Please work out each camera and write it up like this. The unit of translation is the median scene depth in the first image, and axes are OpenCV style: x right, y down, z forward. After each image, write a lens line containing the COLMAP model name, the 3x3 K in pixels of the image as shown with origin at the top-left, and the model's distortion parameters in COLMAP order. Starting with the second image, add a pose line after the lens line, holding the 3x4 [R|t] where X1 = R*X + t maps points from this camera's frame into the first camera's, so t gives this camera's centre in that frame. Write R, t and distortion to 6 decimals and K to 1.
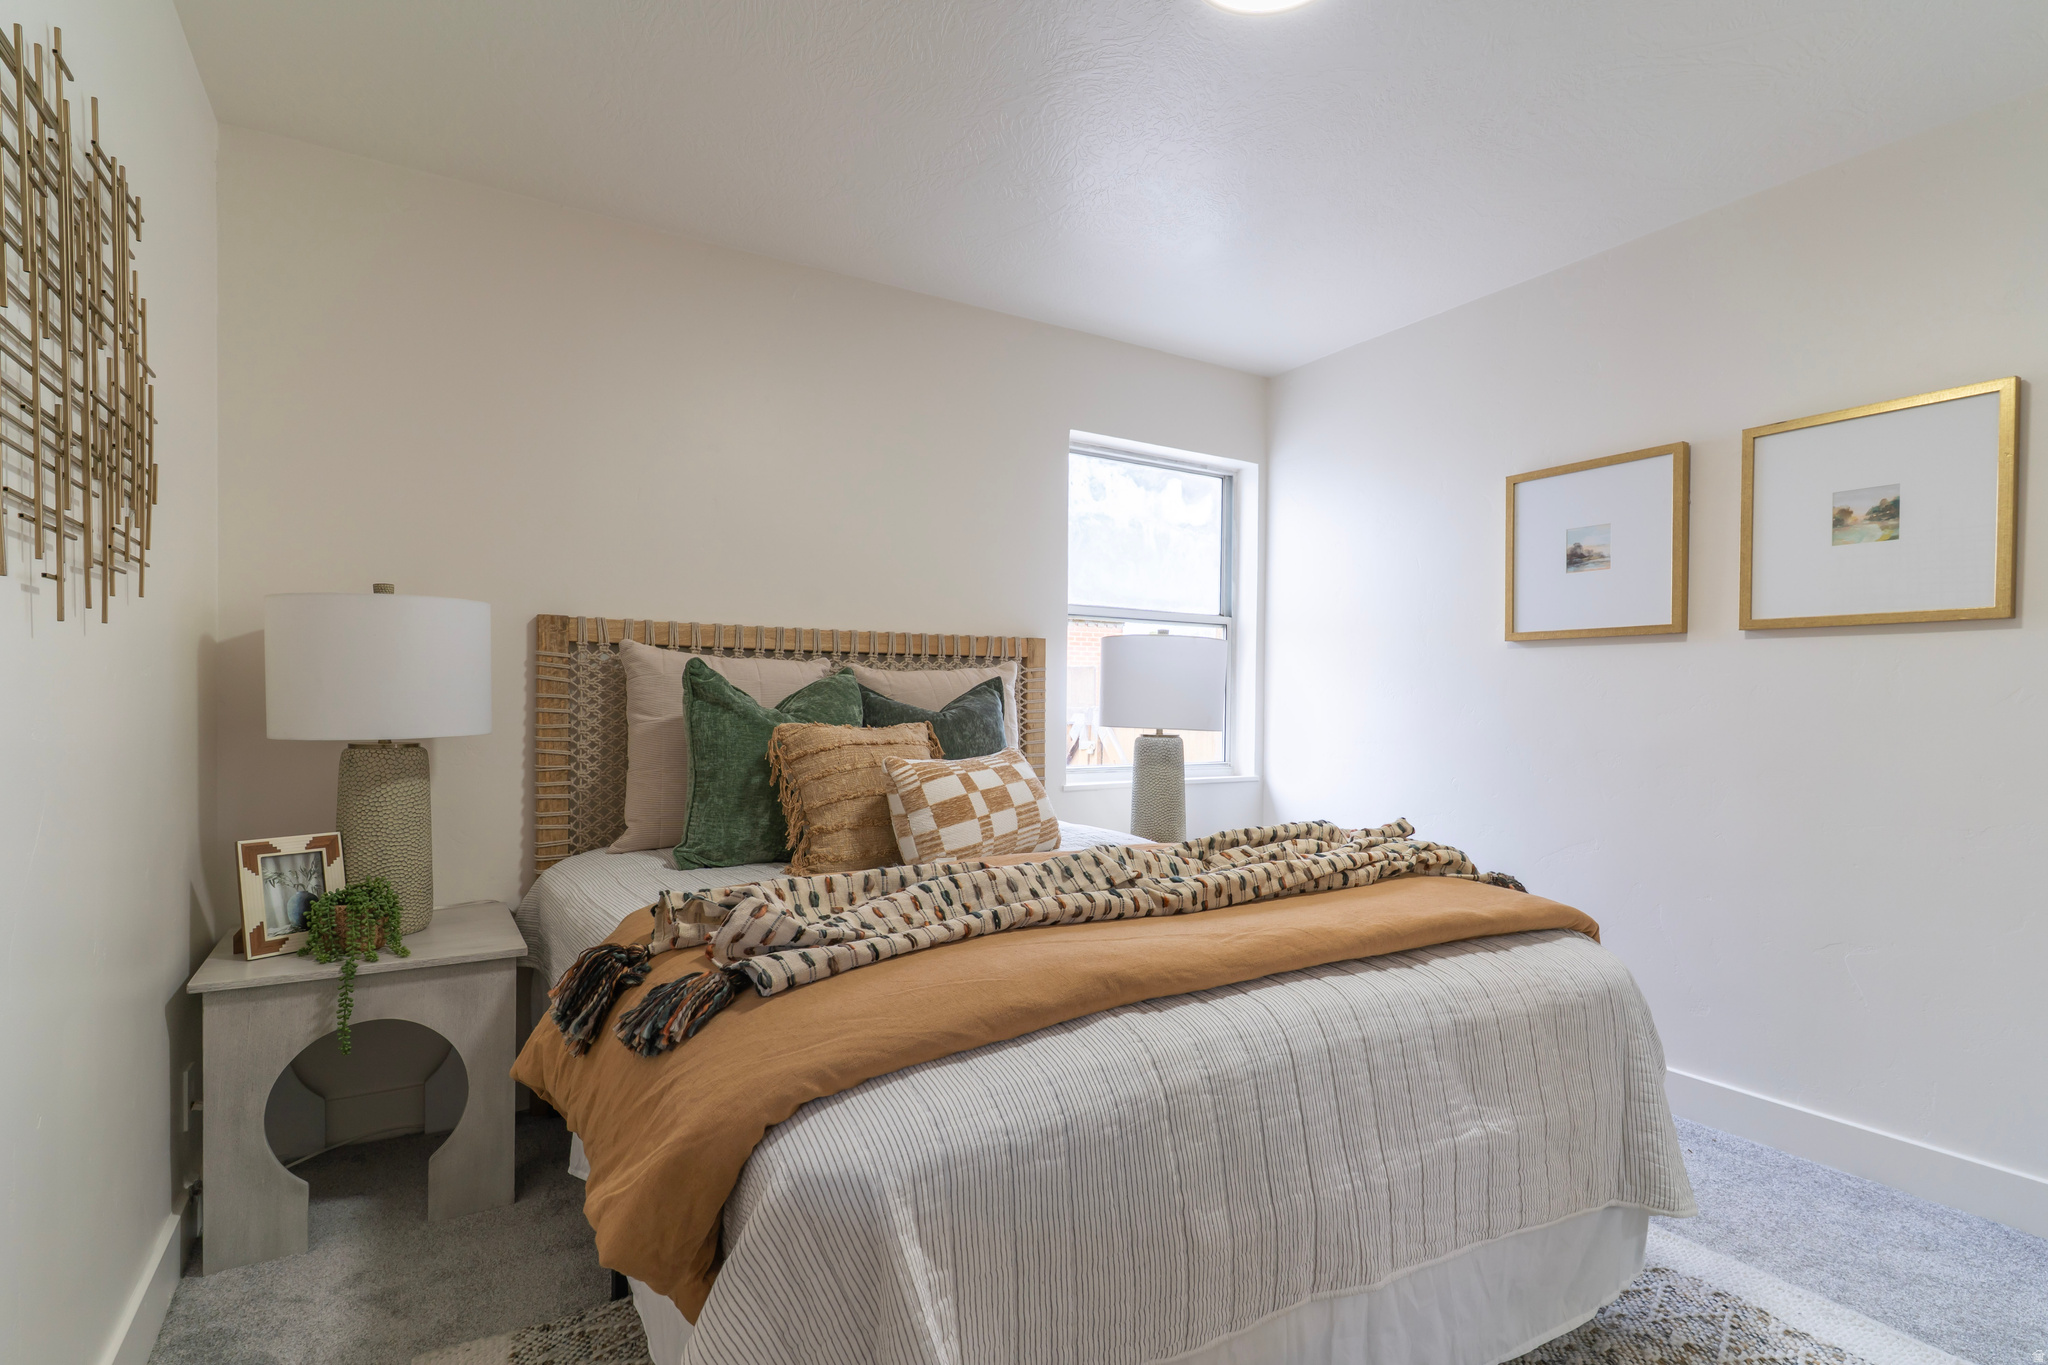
lens RADIAL K [[994.4, 0, 1020.9], [0, 994.4, 699.2], [0, 0, 1]] dist [0.008981, -0.000446]
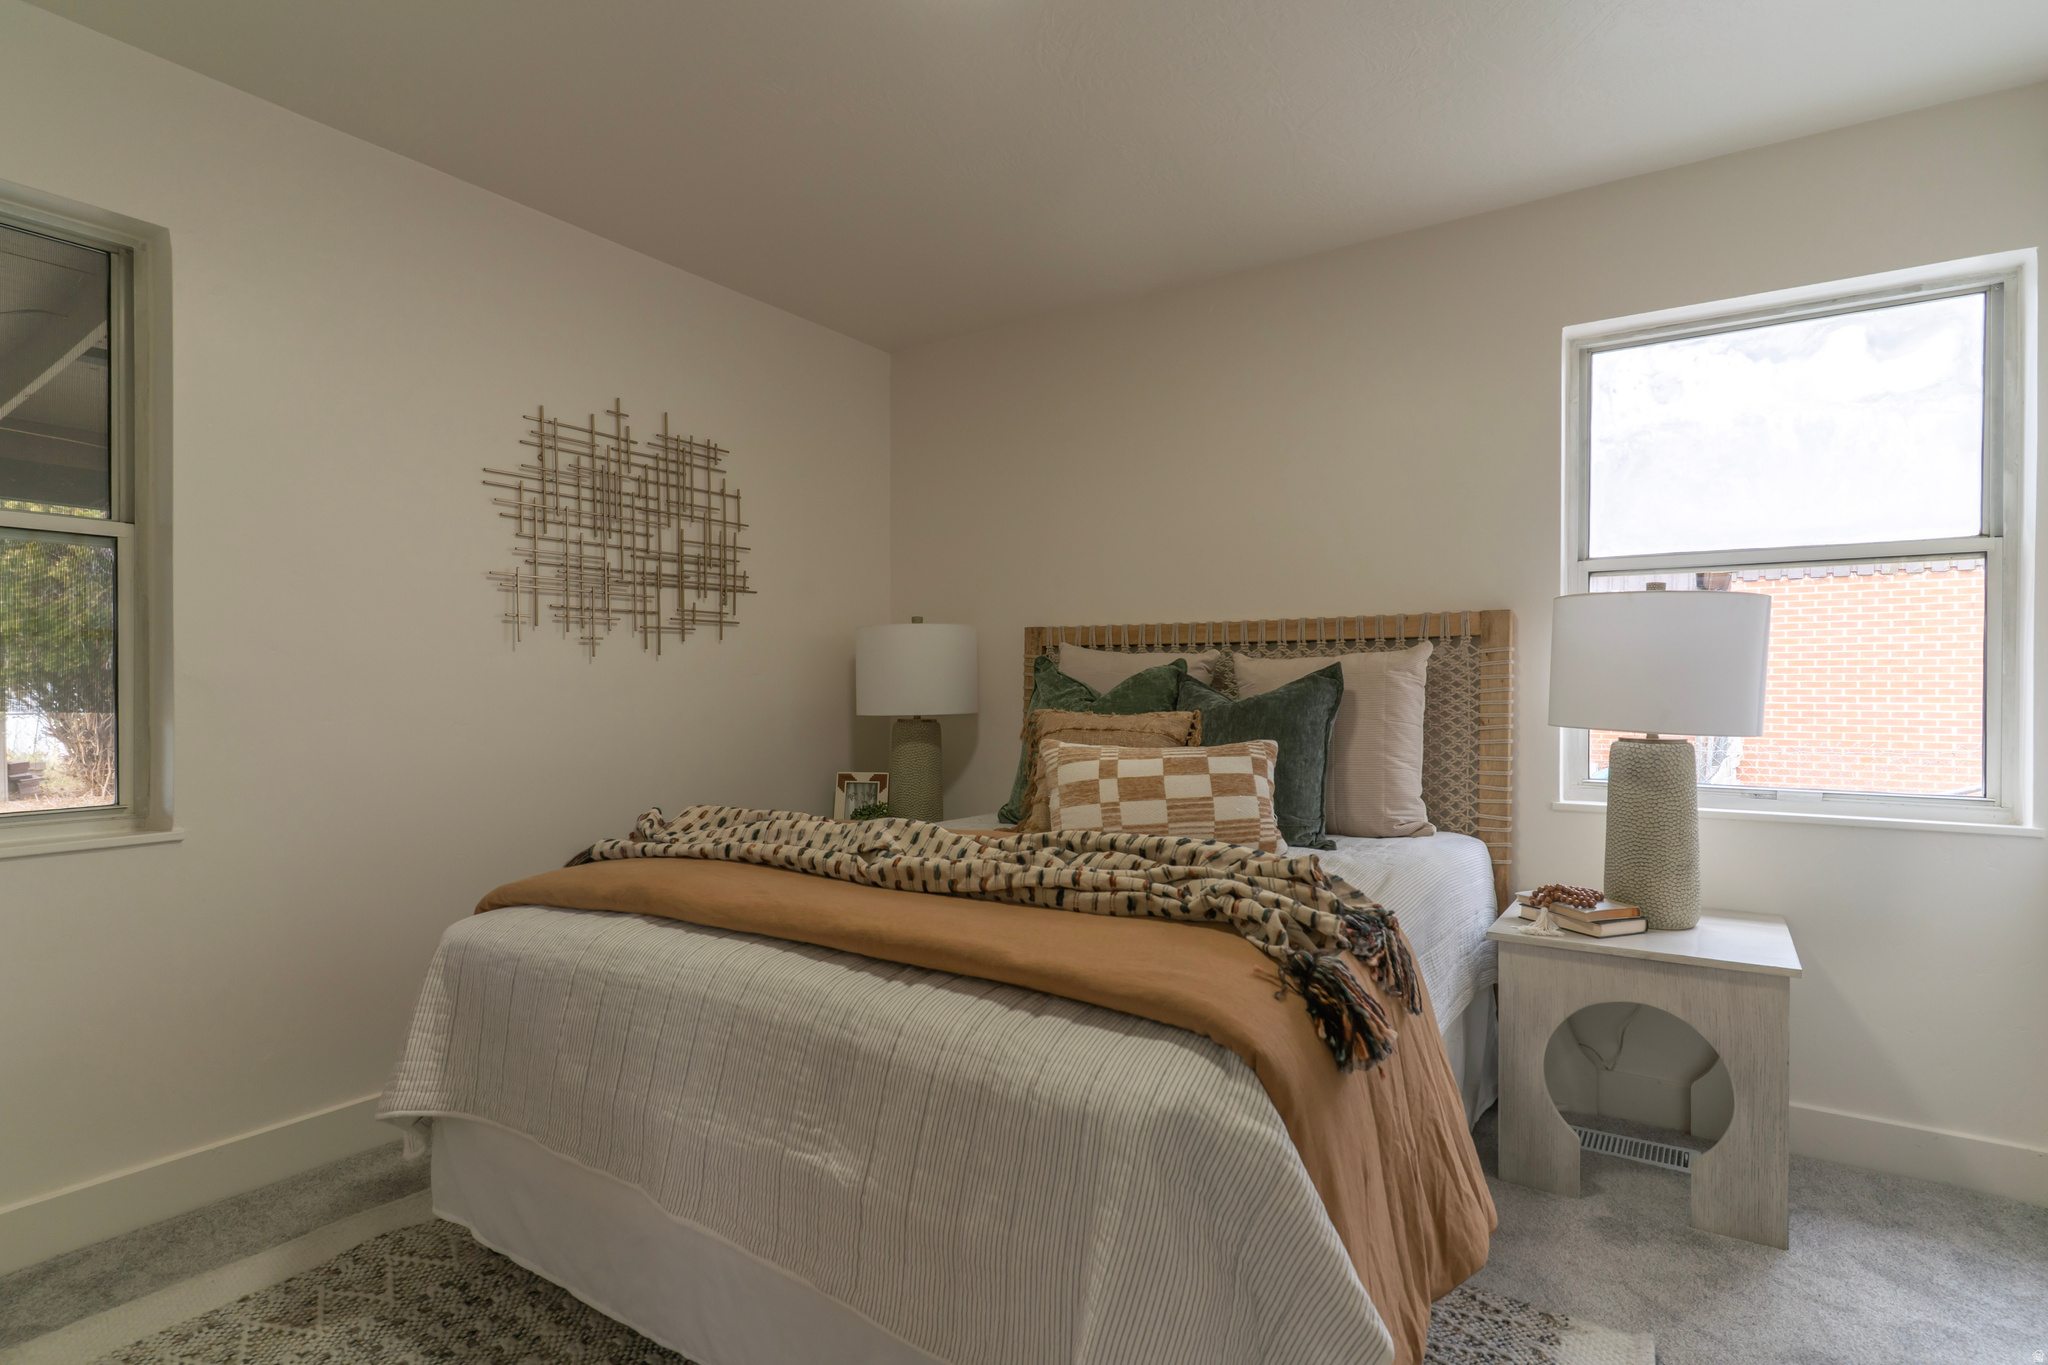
lens RADIAL K [[995.4, 0, 1024.0], [0, 995.4, 682.5], [0, 0, 1]] dist [0.004317, 0.000562]
pose [[0.434797, -0.012921, -0.900436, 0.721201], [0.001171, 0.999904, -0.013783, 0.007659], [0.900528, 0.004938, 0.434770, 0.412323]]
